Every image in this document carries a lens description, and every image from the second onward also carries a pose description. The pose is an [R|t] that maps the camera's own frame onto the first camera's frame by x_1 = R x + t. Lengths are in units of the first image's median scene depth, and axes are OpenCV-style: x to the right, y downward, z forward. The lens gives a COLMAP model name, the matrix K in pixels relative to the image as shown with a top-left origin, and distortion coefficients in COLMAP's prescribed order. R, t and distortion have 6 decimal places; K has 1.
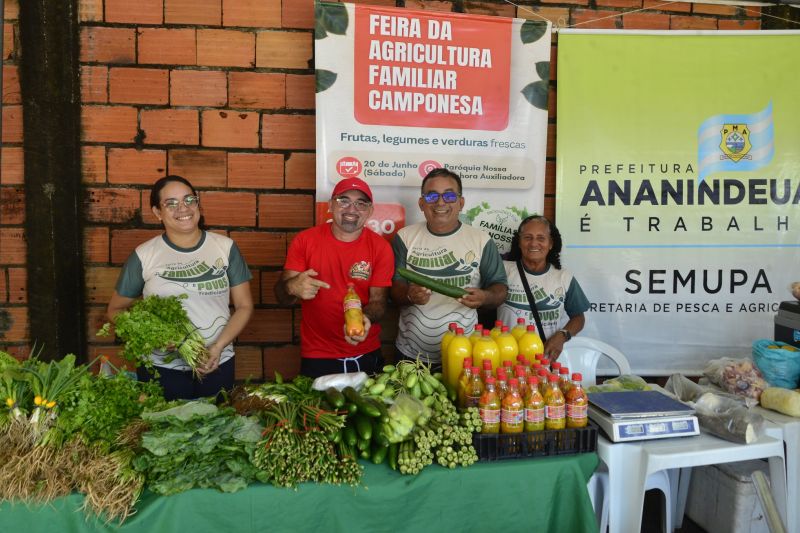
lens RADIAL K [[566.7, 0, 400.0], [0, 566.7, 266.5], [0, 0, 1]] dist [-0.027252, 0.002582]
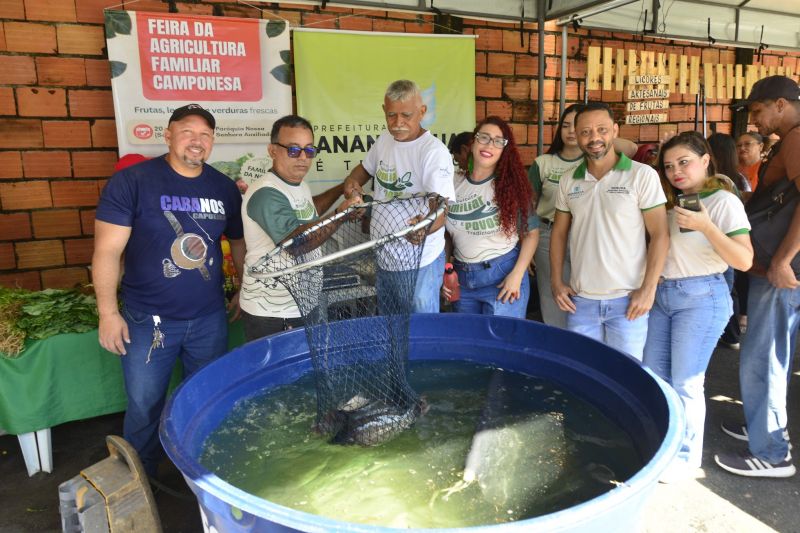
lens RADIAL K [[560.4, 0, 400.7], [0, 560.4, 261.4], [0, 0, 1]] dist [-0.023946, -0.004405]
pose [[0.952352, -0.081510, 0.293908, 0.081793], [0.049057, 0.992018, 0.116158, 0.012721], [-0.301030, -0.096205, 0.948750, -0.492957]]
